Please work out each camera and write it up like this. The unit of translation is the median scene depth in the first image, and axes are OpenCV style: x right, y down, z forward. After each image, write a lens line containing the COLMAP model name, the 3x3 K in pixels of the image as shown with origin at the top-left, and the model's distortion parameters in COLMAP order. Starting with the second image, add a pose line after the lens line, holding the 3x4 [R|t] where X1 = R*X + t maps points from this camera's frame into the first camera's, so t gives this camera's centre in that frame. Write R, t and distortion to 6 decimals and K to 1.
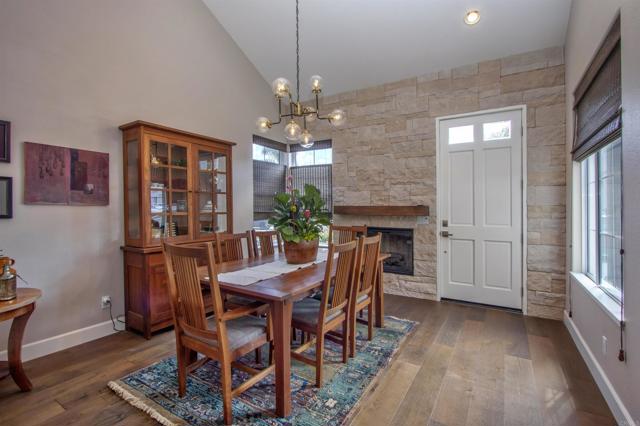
lens RADIAL K [[294.9, 0, 318.4], [0, 294.9, 210.1], [0, 0, 1]] dist [-0.002729, -0.000115]
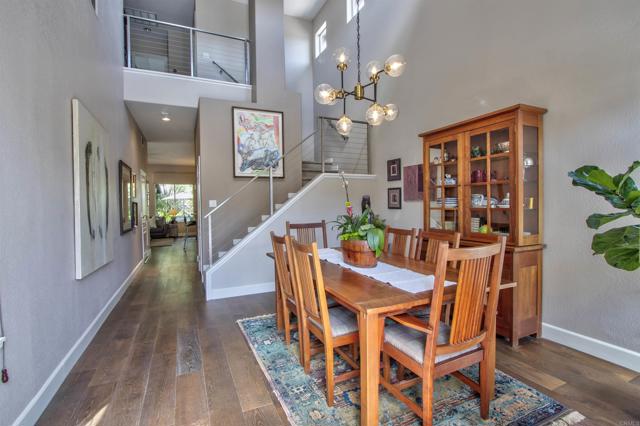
lens RADIAL K [[294.9, 0, 317.7], [0, 294.9, 212.7], [0, 0, 1]] dist [-0.002729, -0.000115]
pose [[-0.548961, 0.034791, -0.835124, 0.874724], [0.018959, 0.999395, 0.029171, -0.013460], [0.835633, 0.000180, -0.549288, 1.604440]]
